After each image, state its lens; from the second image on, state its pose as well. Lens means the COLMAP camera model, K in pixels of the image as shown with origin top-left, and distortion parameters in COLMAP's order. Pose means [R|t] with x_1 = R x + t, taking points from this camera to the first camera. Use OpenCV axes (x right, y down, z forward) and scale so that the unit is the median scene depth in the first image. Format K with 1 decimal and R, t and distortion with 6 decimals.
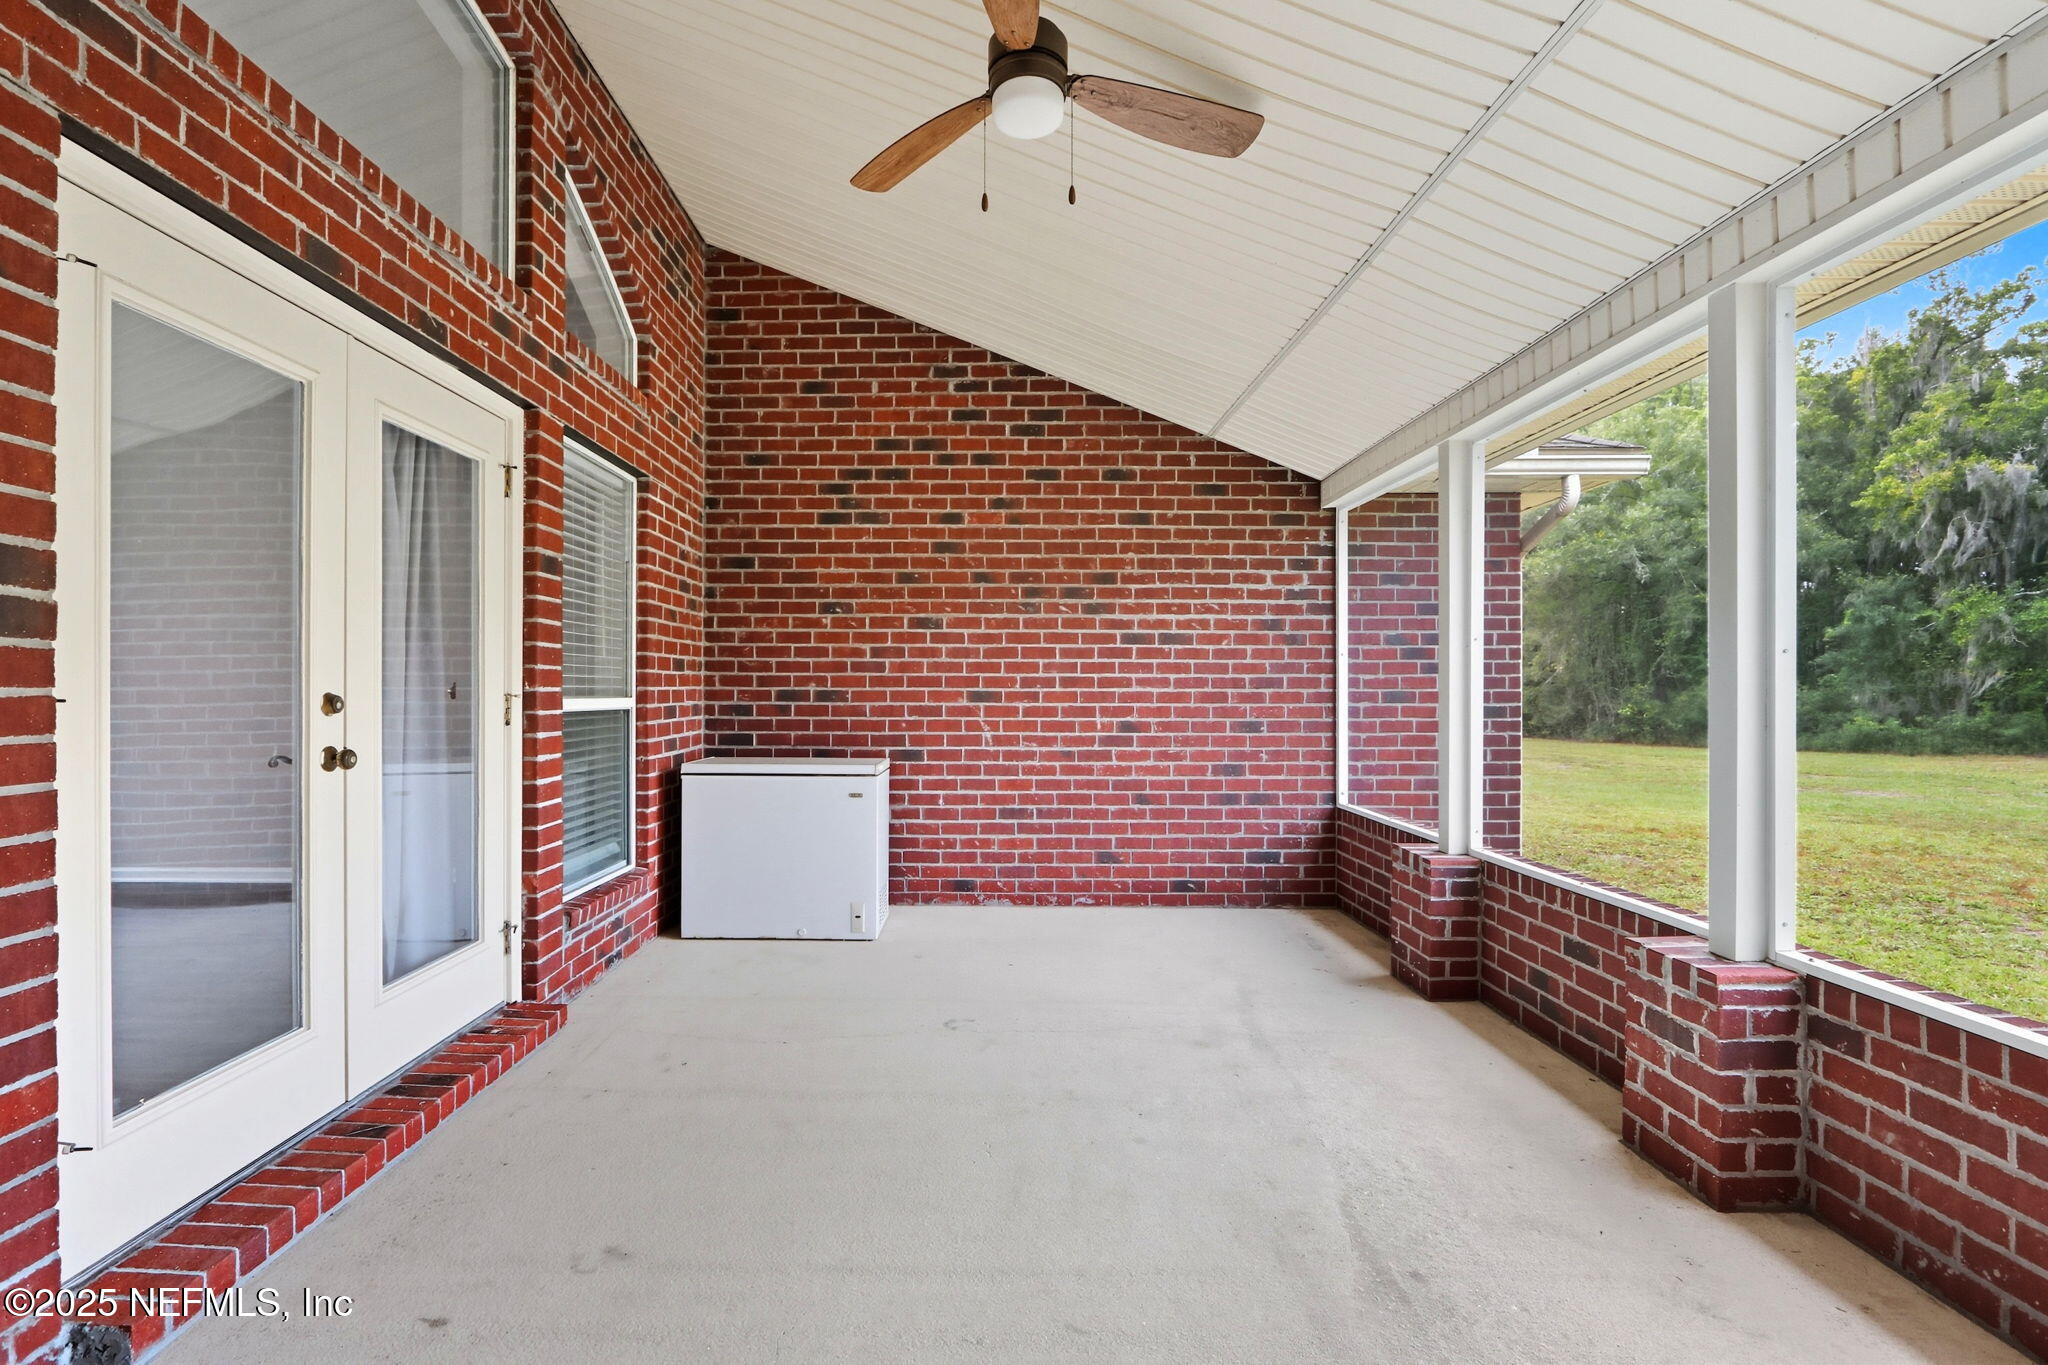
lens RADIAL K [[966.4, 0, 990.6], [0, 966.4, 685.8], [0, 0, 1]] dist [-0.010784, 0.001124]
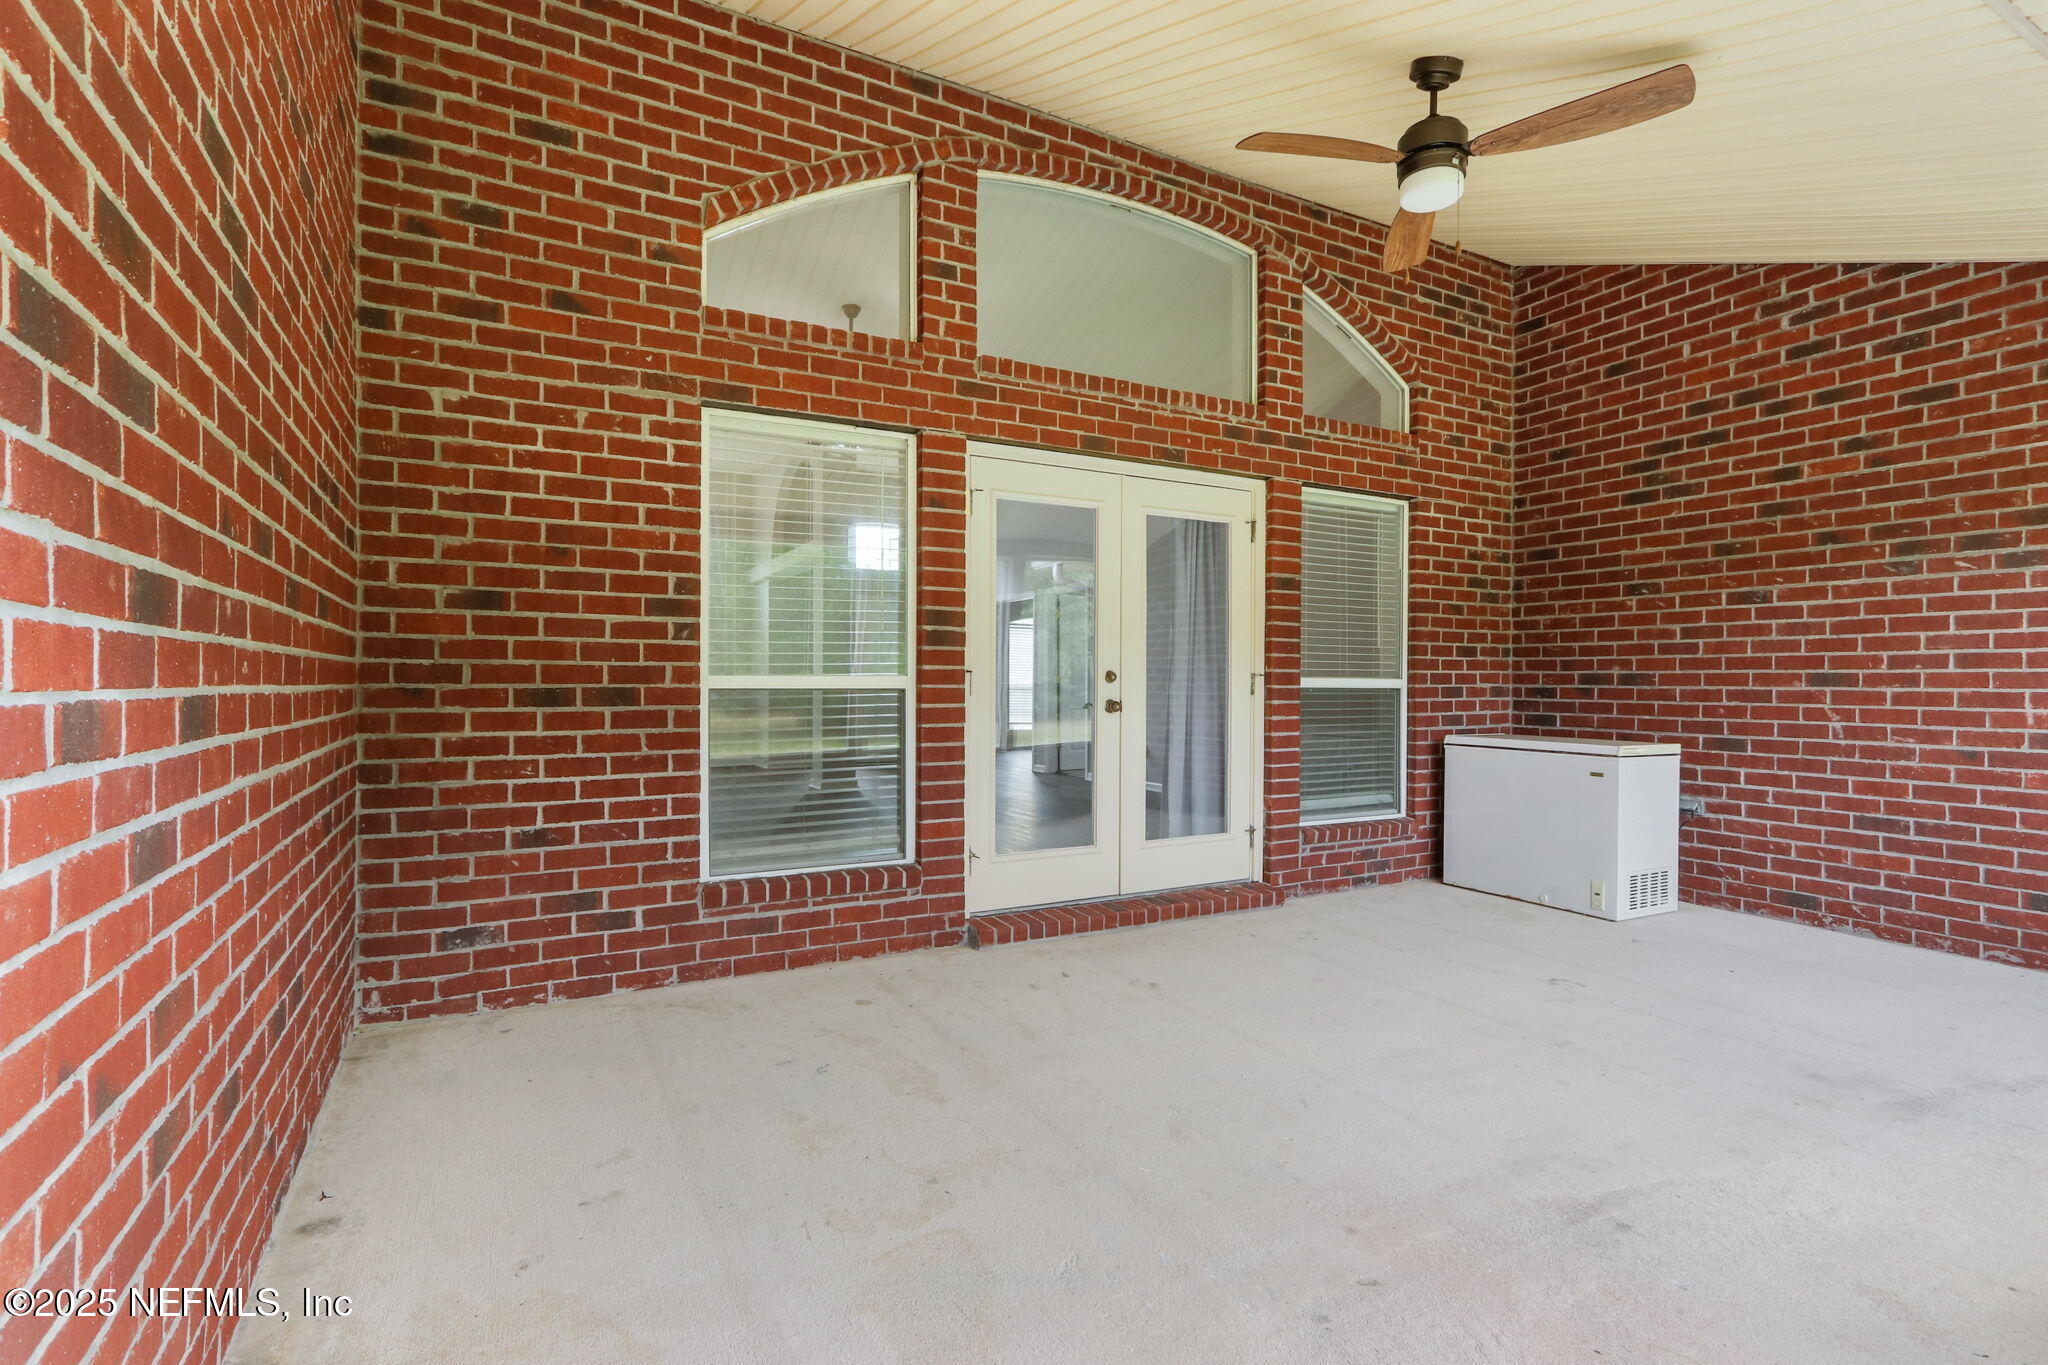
lens RADIAL K [[966.4, 0, 990.6], [0, 966.4, 685.8], [0, 0, 1]] dist [-0.010784, 0.001124]
pose [[0.448744, 0.003352, -0.893654, 0.414113], [-0.000258, 0.999993, 0.003621, 0.013739], [0.893660, -0.001394, 0.448742, -0.023556]]
